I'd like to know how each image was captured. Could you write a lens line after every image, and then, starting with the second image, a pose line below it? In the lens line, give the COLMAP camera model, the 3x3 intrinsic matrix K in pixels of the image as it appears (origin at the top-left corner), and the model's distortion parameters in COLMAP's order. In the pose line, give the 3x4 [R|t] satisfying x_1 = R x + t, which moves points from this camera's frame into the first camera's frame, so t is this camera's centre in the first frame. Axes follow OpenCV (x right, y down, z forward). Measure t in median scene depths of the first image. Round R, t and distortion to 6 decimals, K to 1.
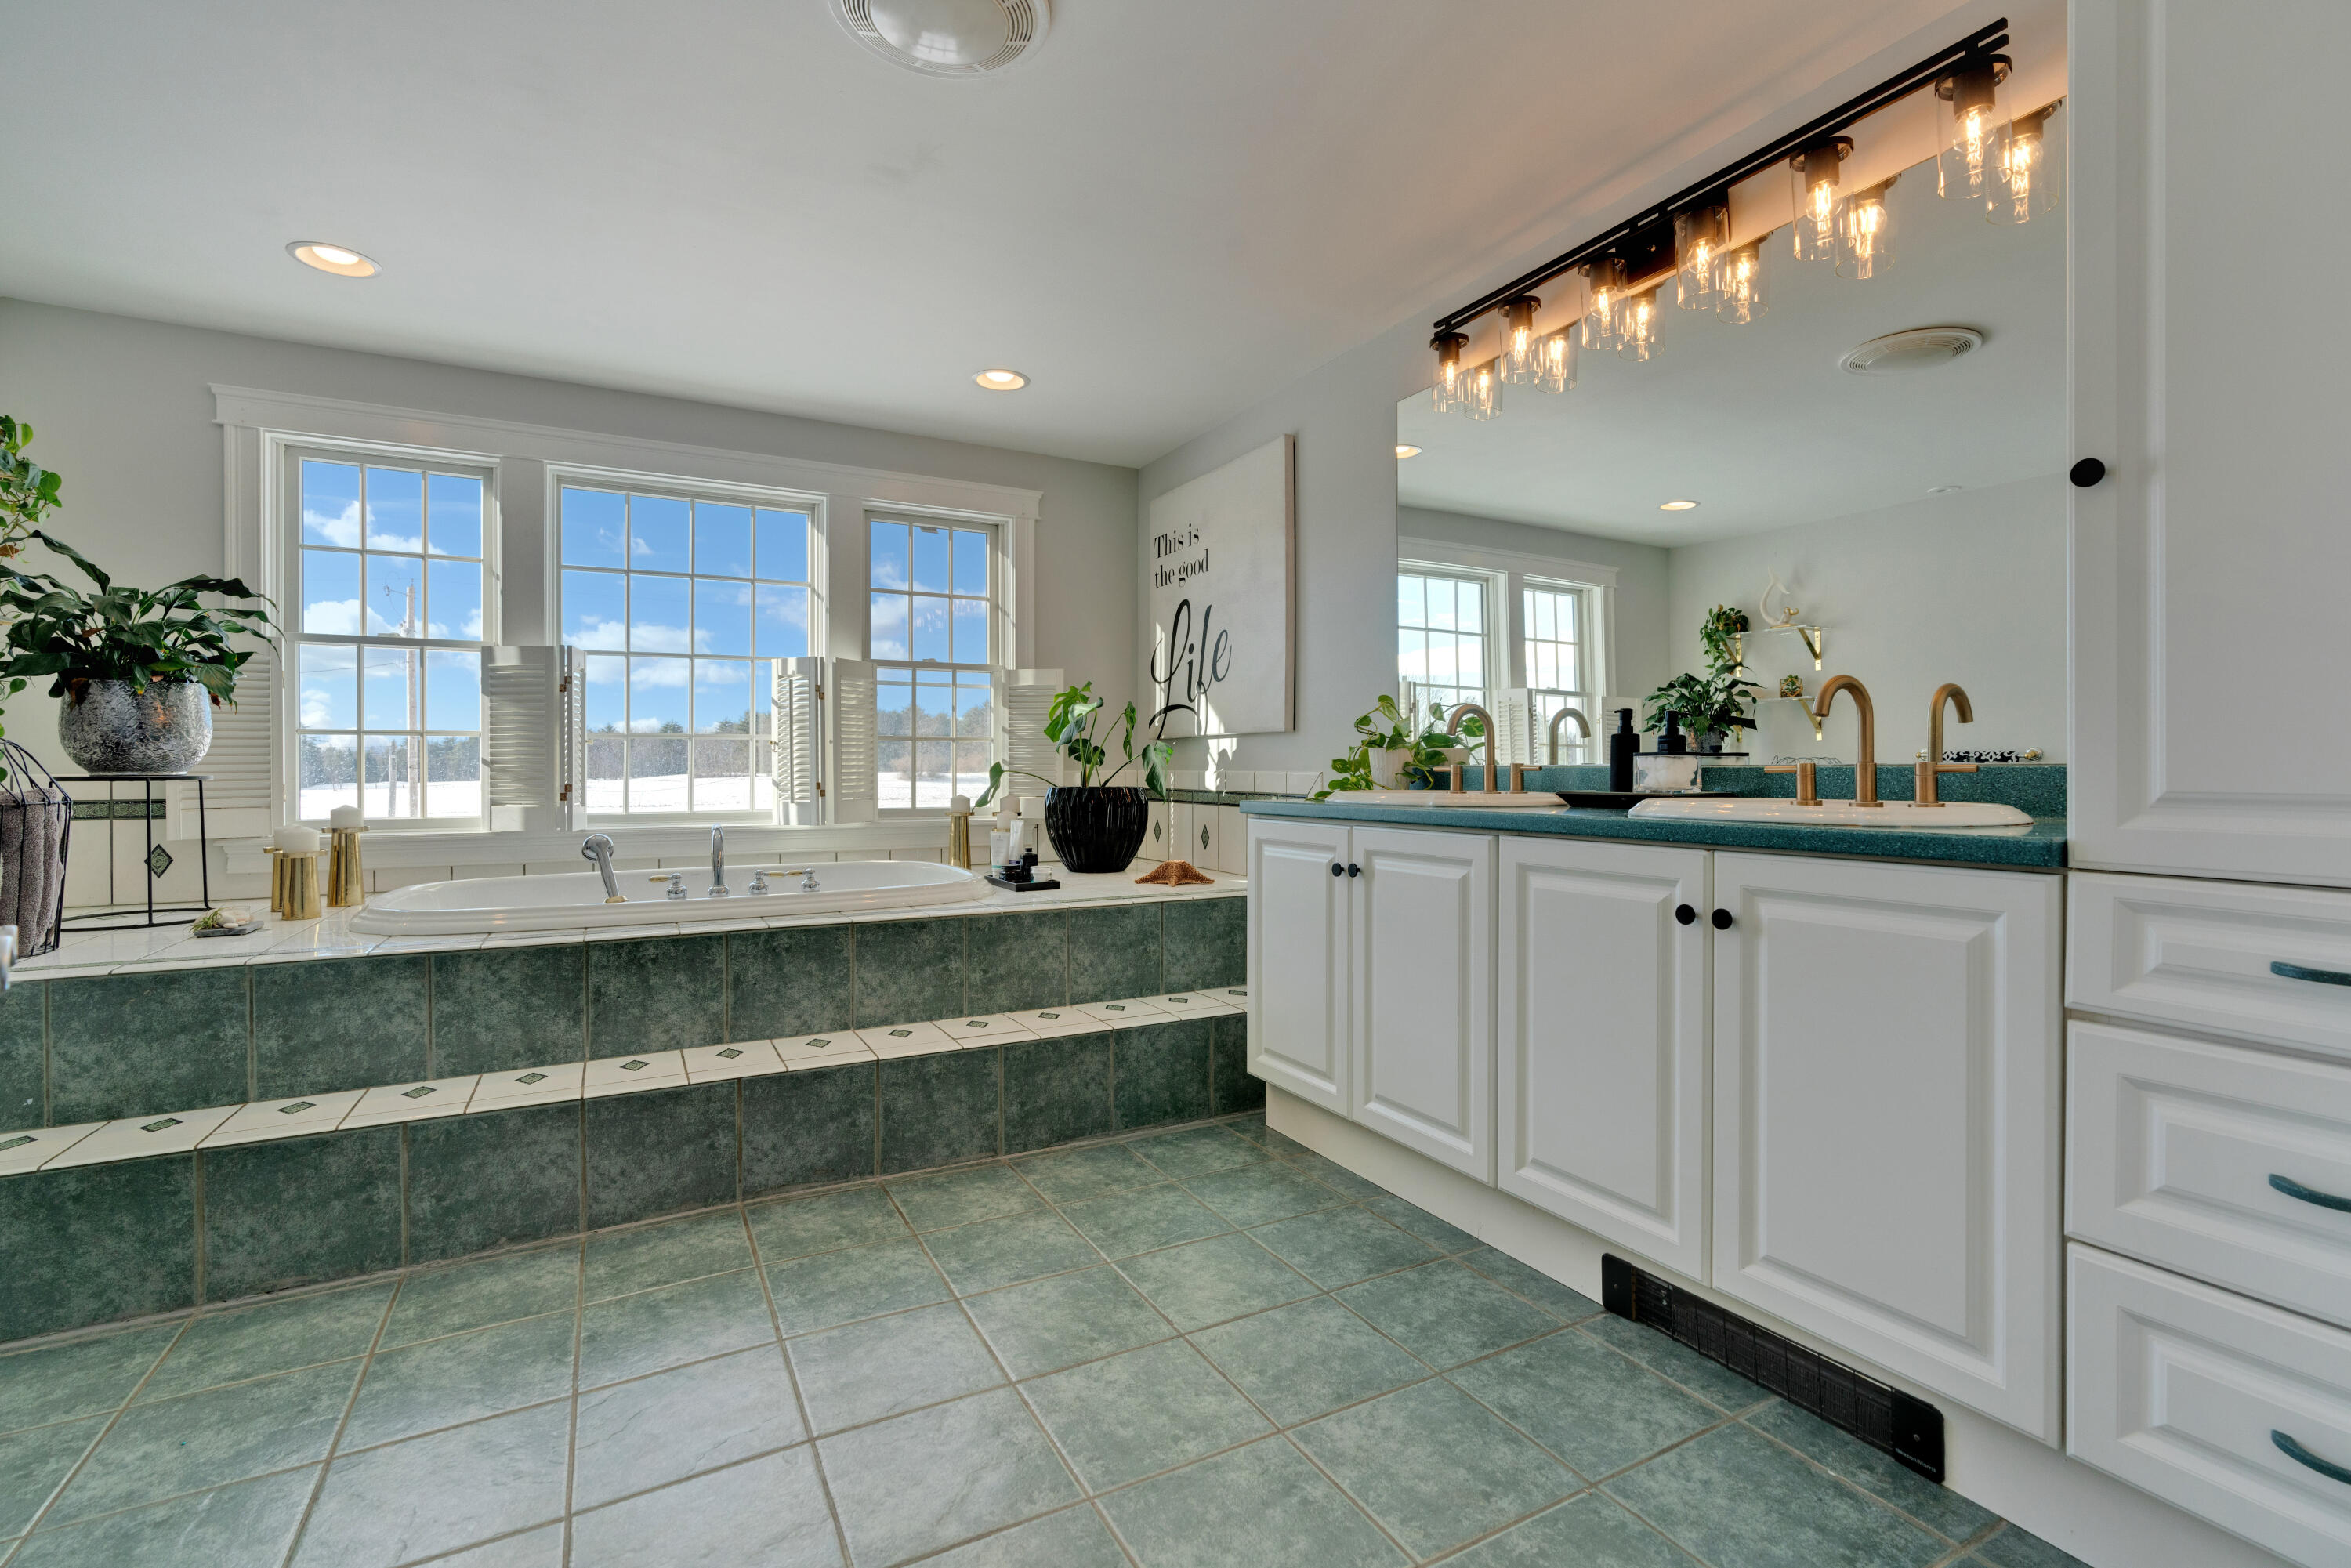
lens RADIAL K [[1054.4, 0, 1181.5], [0, 1054.4, 779.7], [0, 0, 1]] dist [-0.005412, 0.003017]
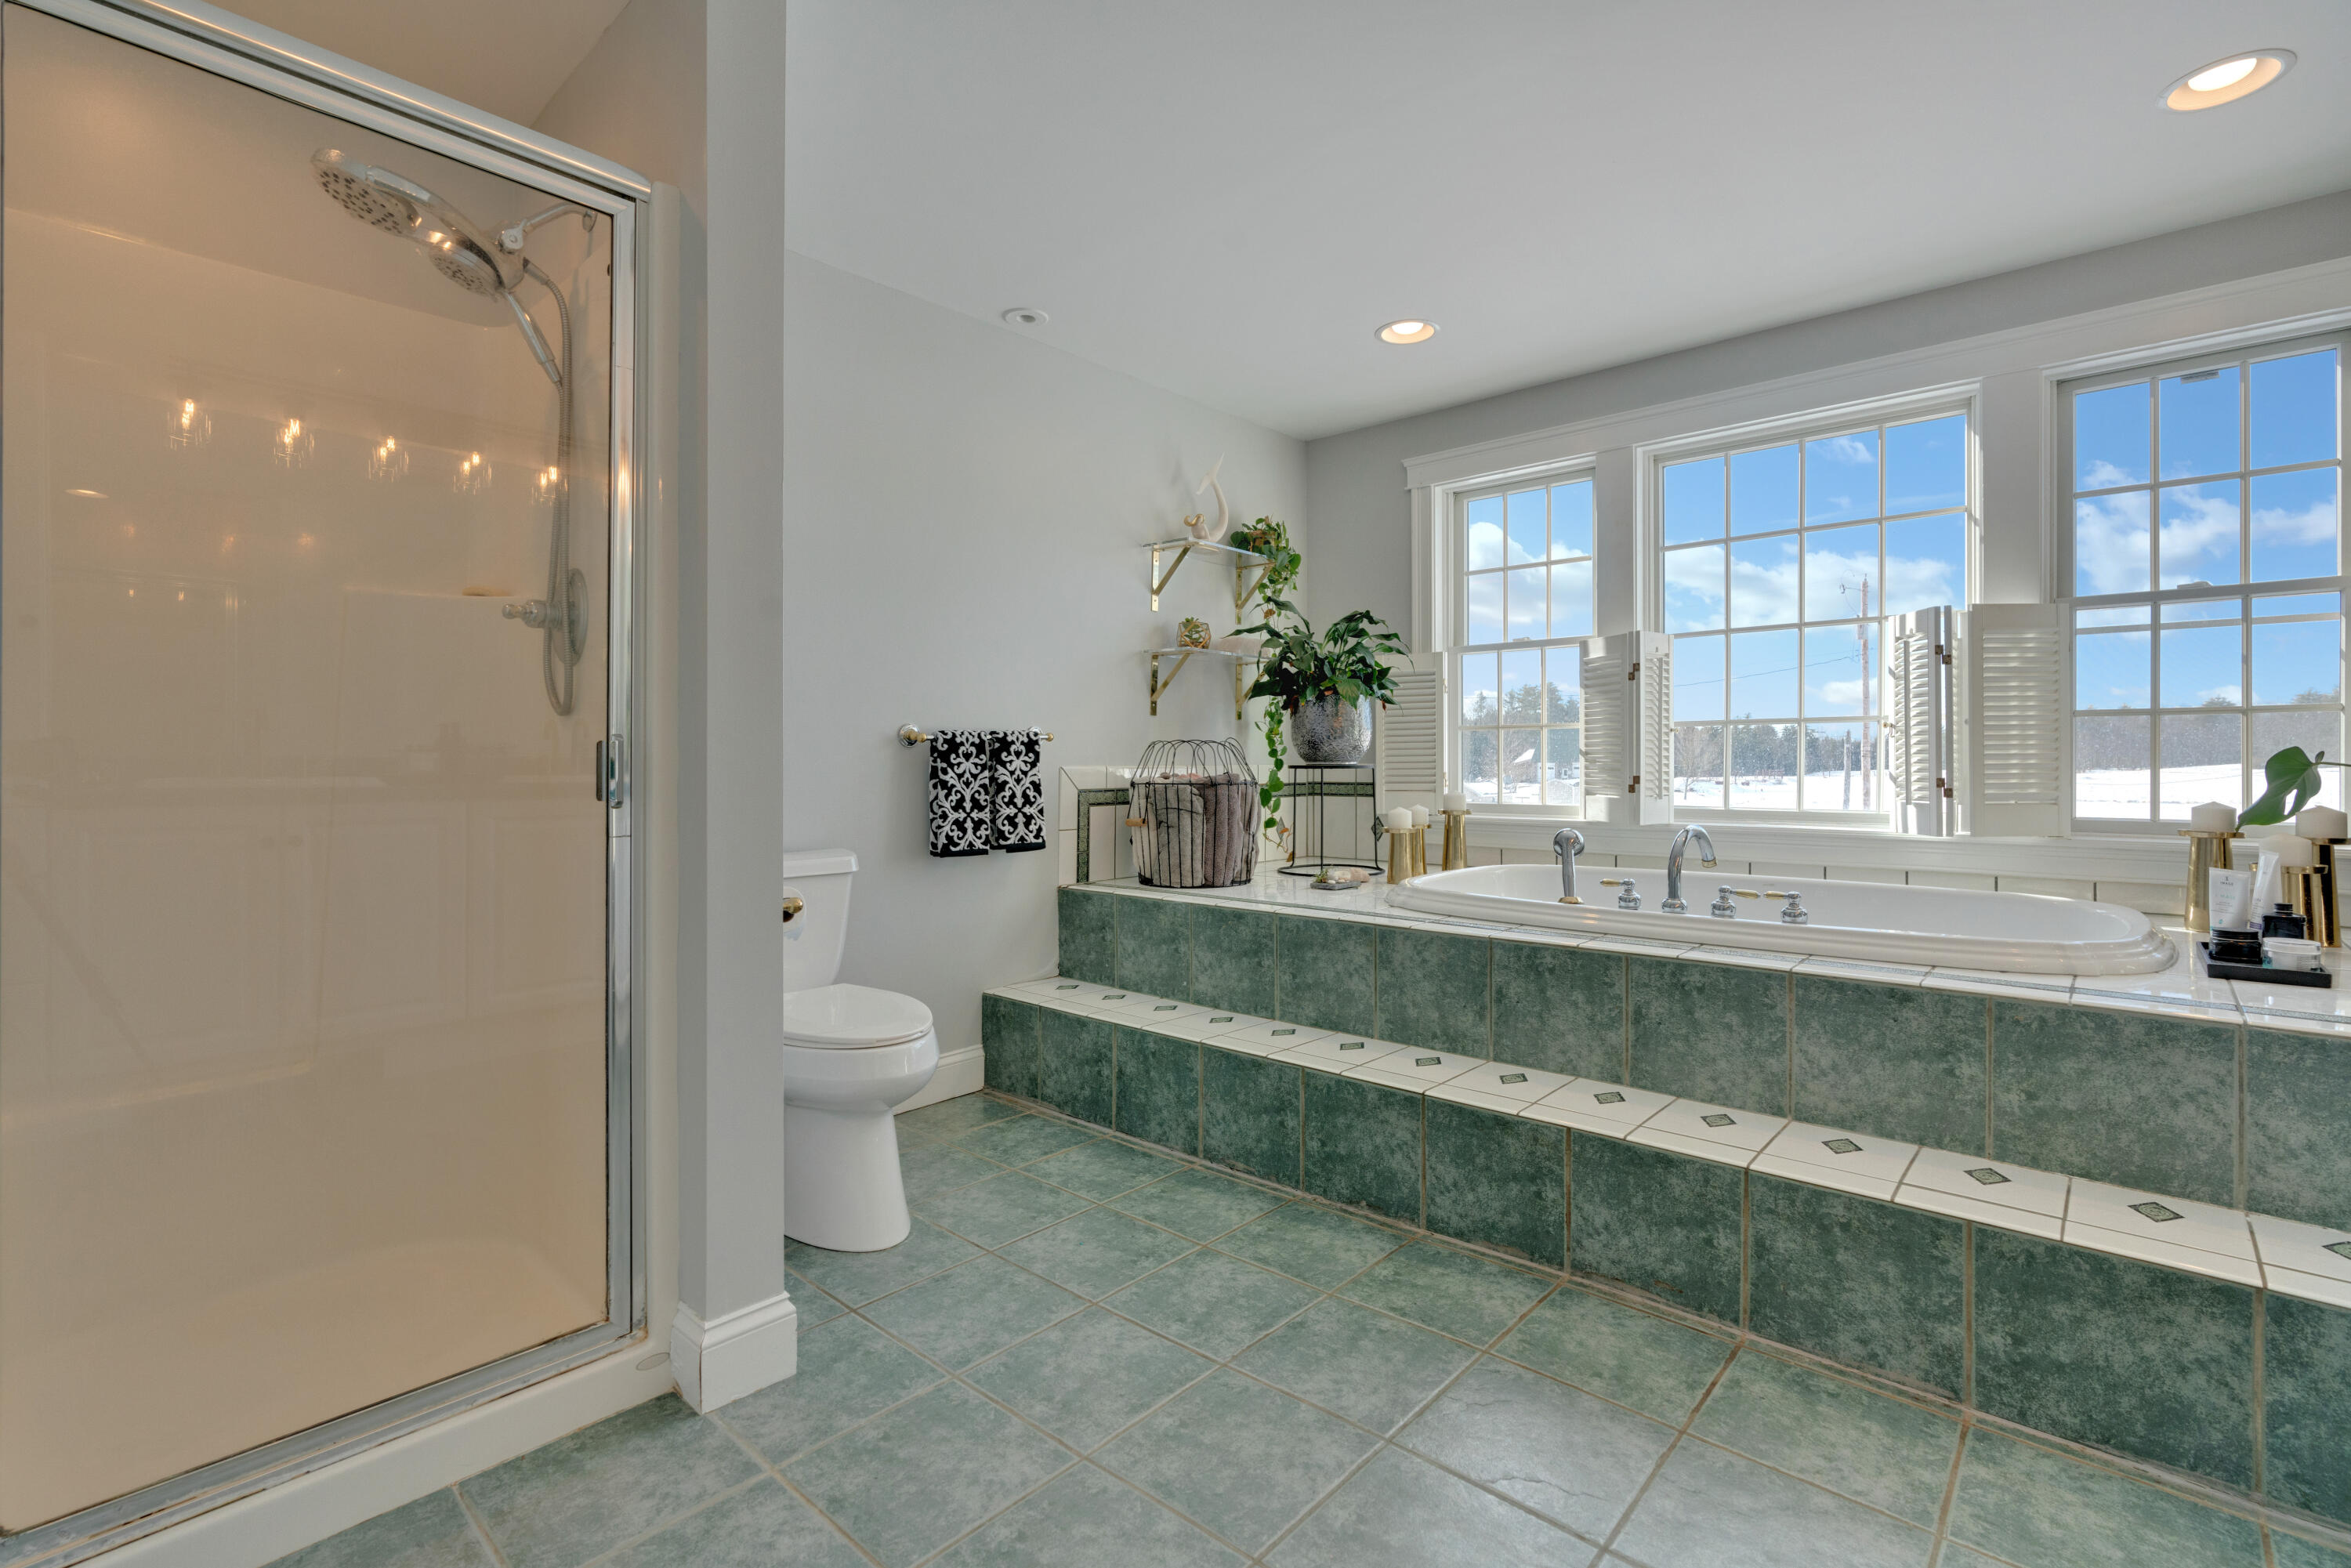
lens RADIAL K [[1054.4, 0, 1176.6], [0, 1054.4, 759.6], [0, 0, 1]] dist [-0.005412, 0.003017]
pose [[0.339418, 0.000354, -0.940635, 0.239974], [-0.007587, 0.999968, -0.002361, -0.006505], [0.940605, 0.007938, 0.339410, 0.371644]]
